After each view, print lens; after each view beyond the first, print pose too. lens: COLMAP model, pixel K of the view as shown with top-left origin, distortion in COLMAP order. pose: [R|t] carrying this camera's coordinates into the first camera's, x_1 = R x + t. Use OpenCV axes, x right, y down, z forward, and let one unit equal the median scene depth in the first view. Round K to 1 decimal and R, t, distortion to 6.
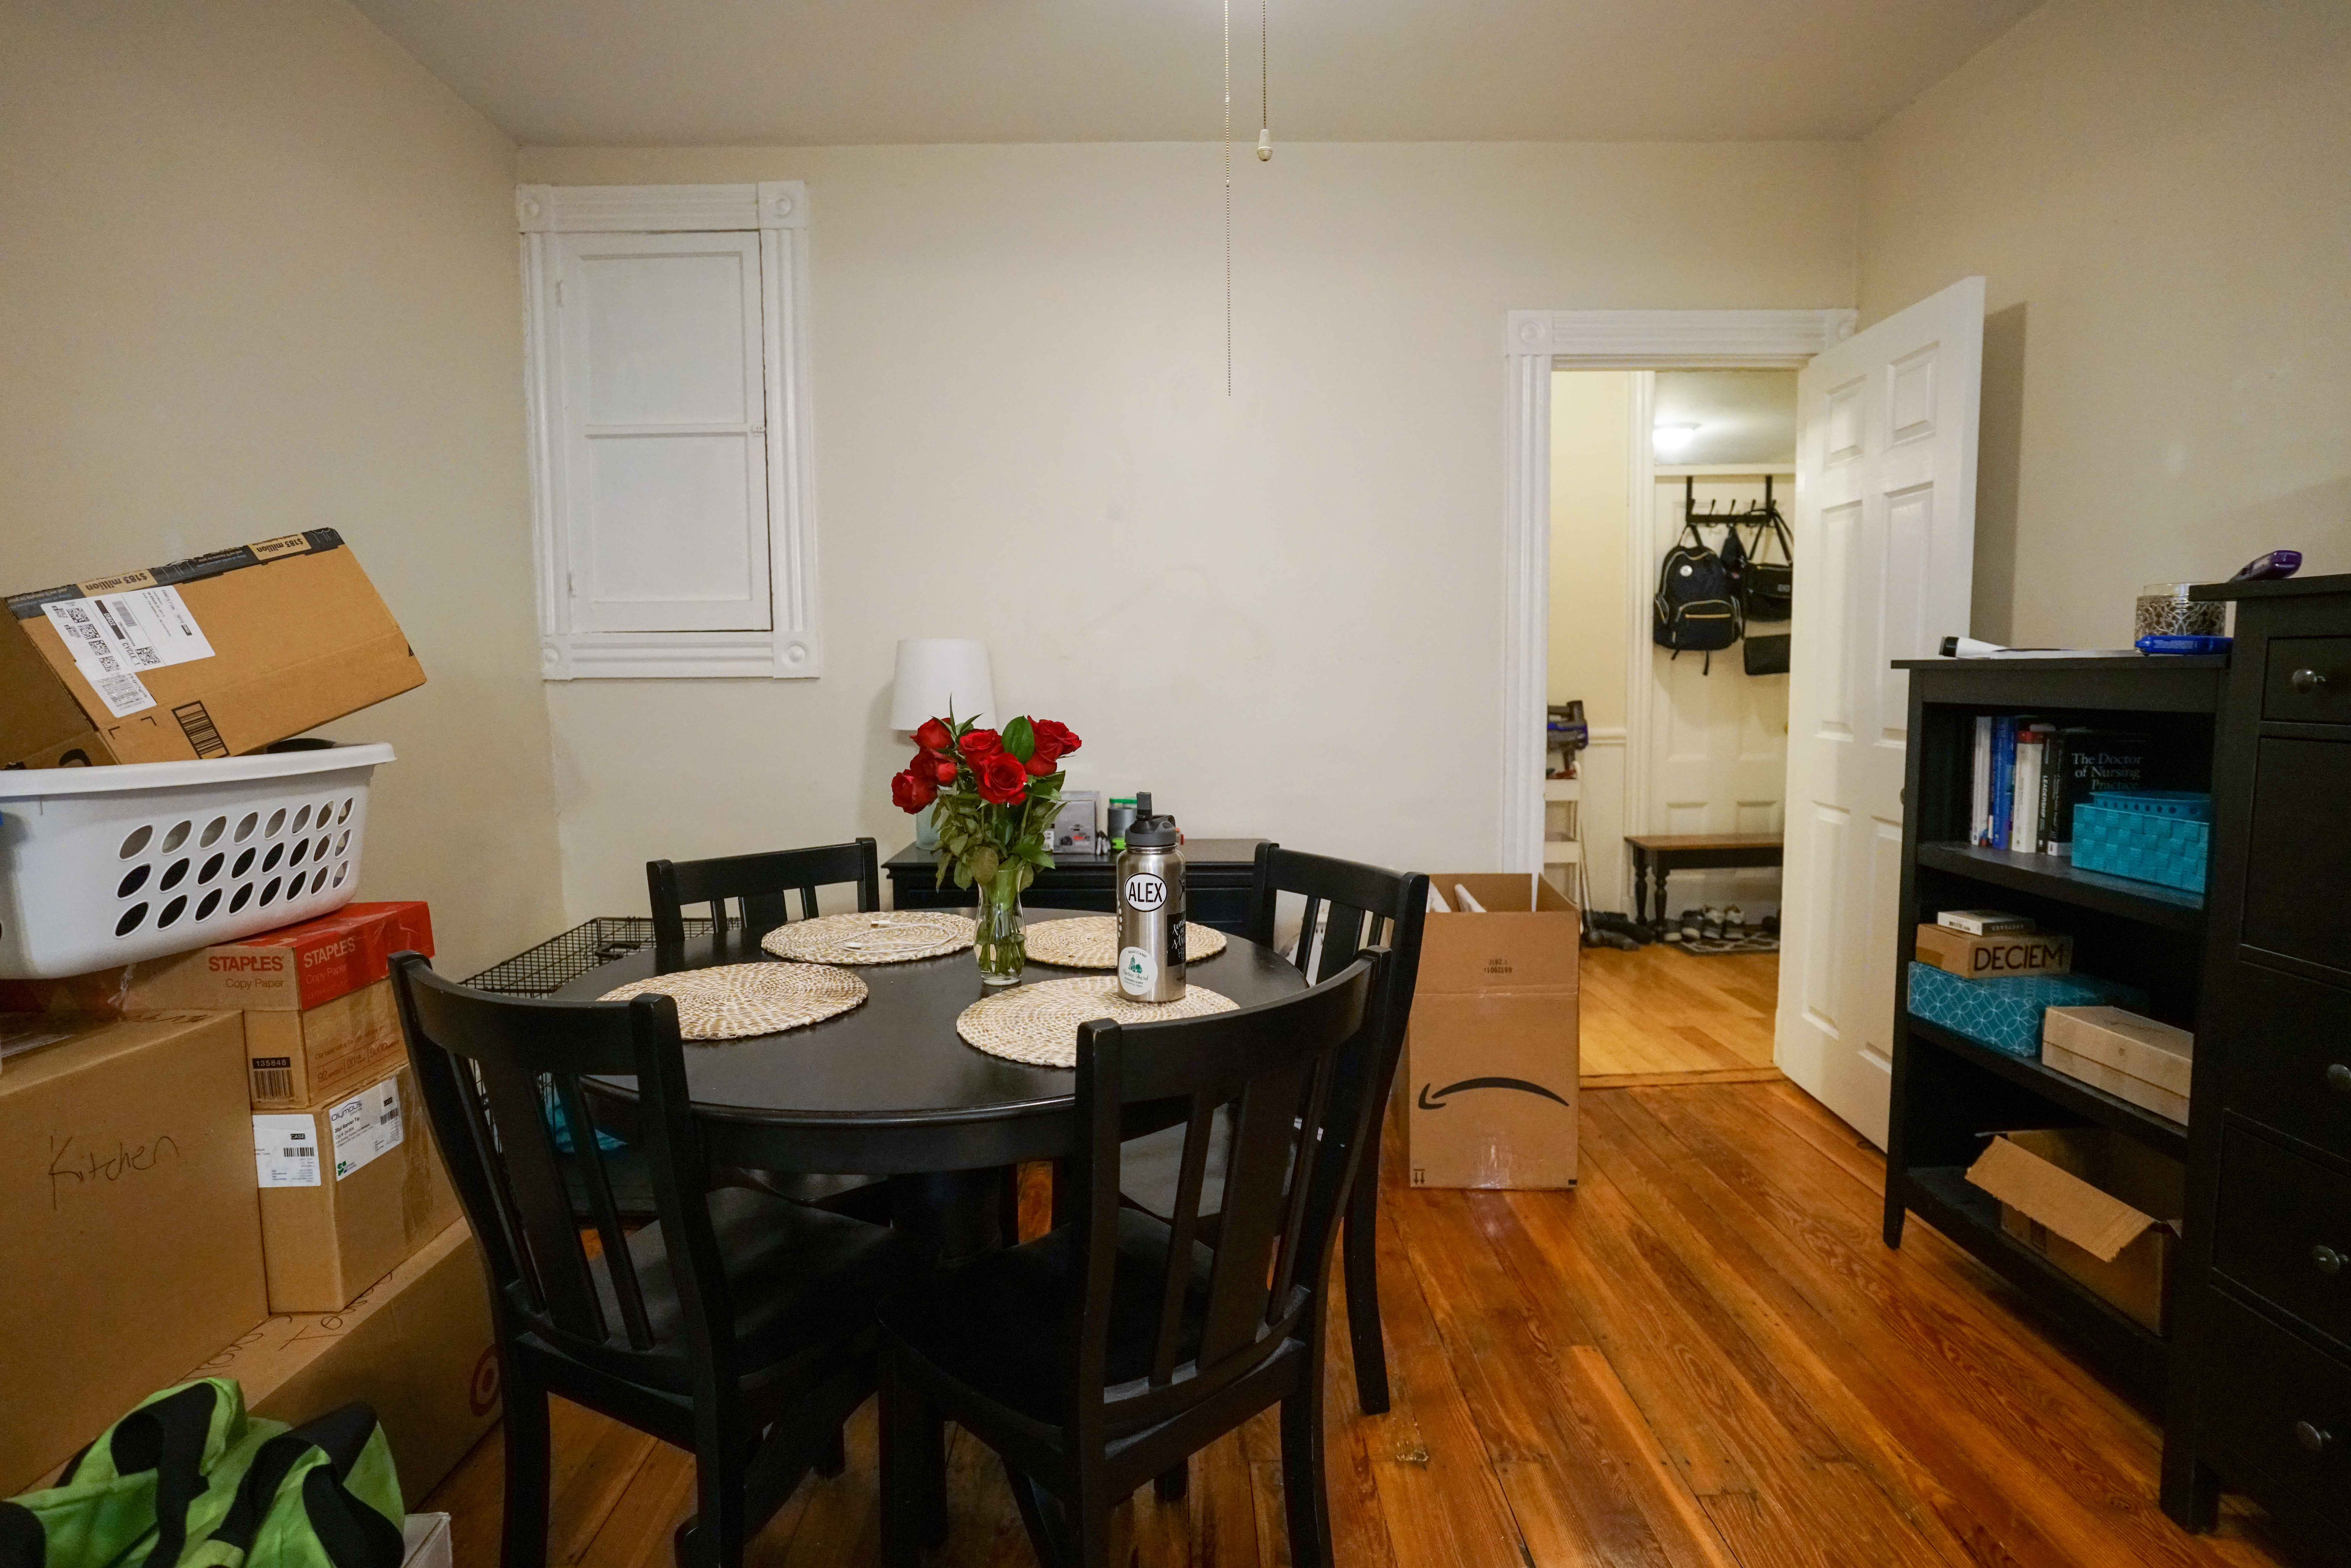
lens RADIAL K [[1197.0, 0, 1175.5], [0, 1197.0, 784.0], [0, 0, 1]] dist [-0.059898, 0.000005]
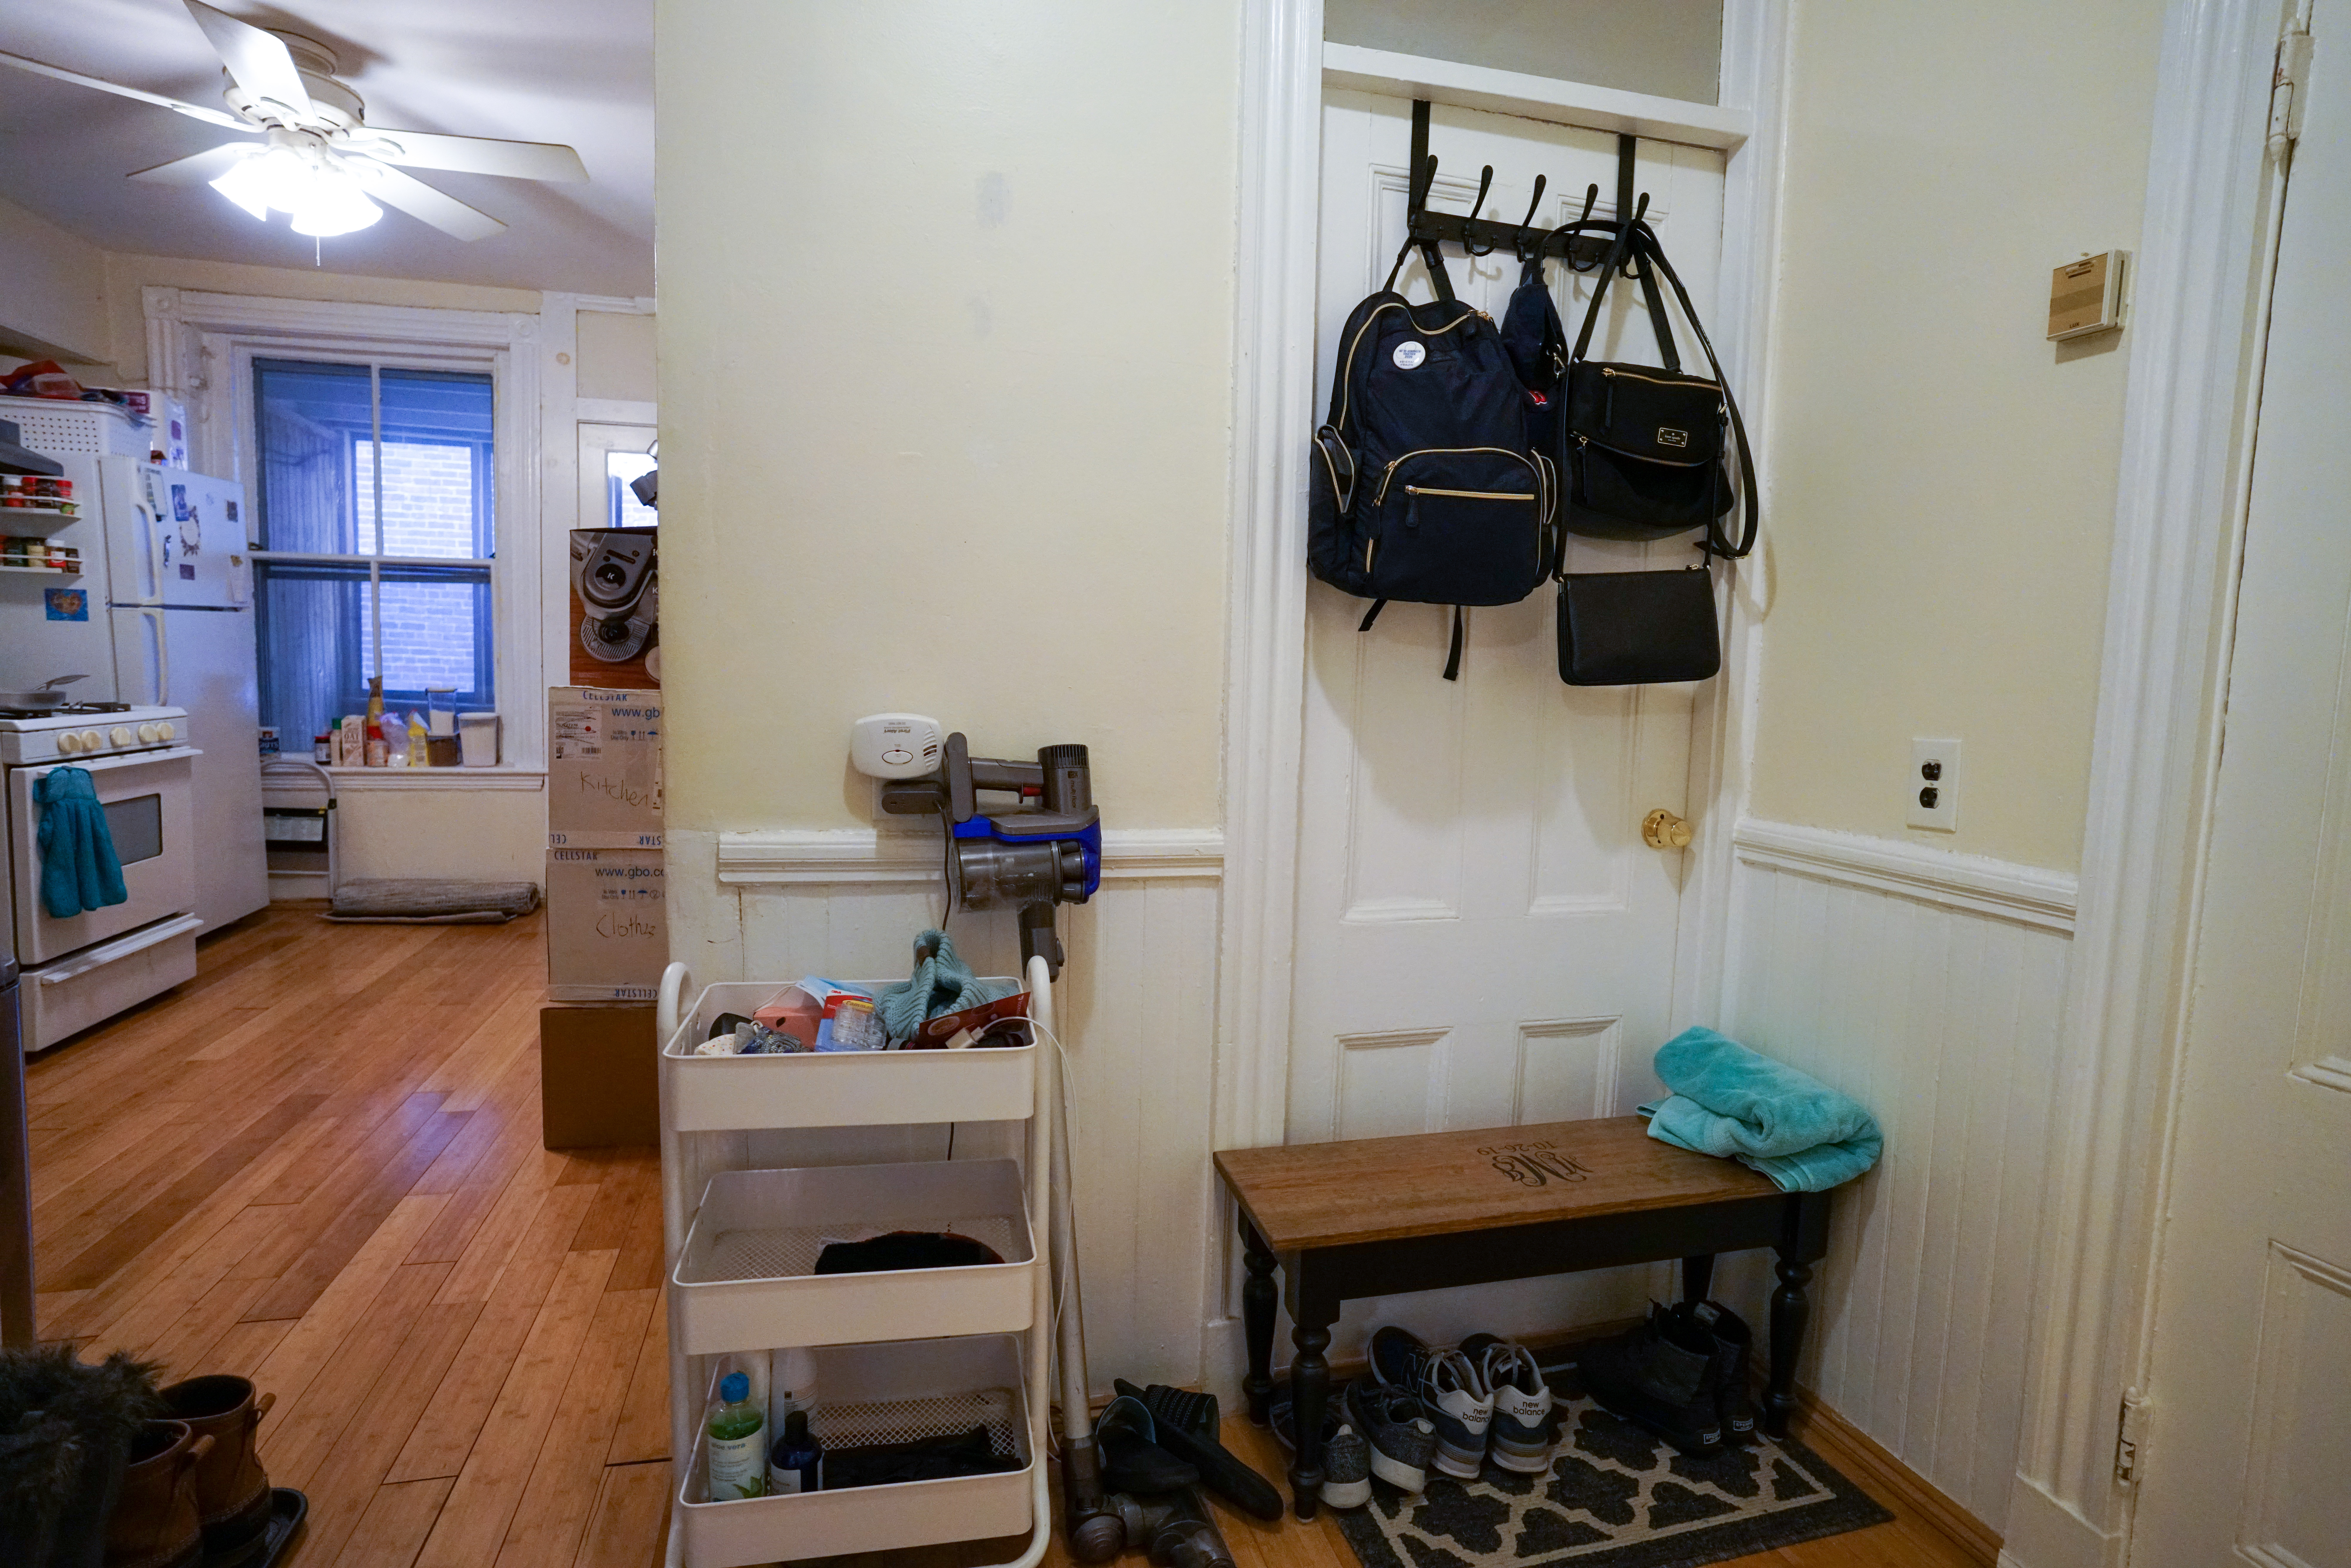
lens RADIAL K [[1197.0, 0, 1175.5], [0, 1197.0, 784.0], [0, 0, 1]] dist [-0.059898, 0.000005]
pose [[0.970090, 0.018268, 0.242058, 0.288157], [-0.018966, 0.999820, 0.000552, -0.060574], [-0.242004, -0.005126, 0.970262, 0.686354]]
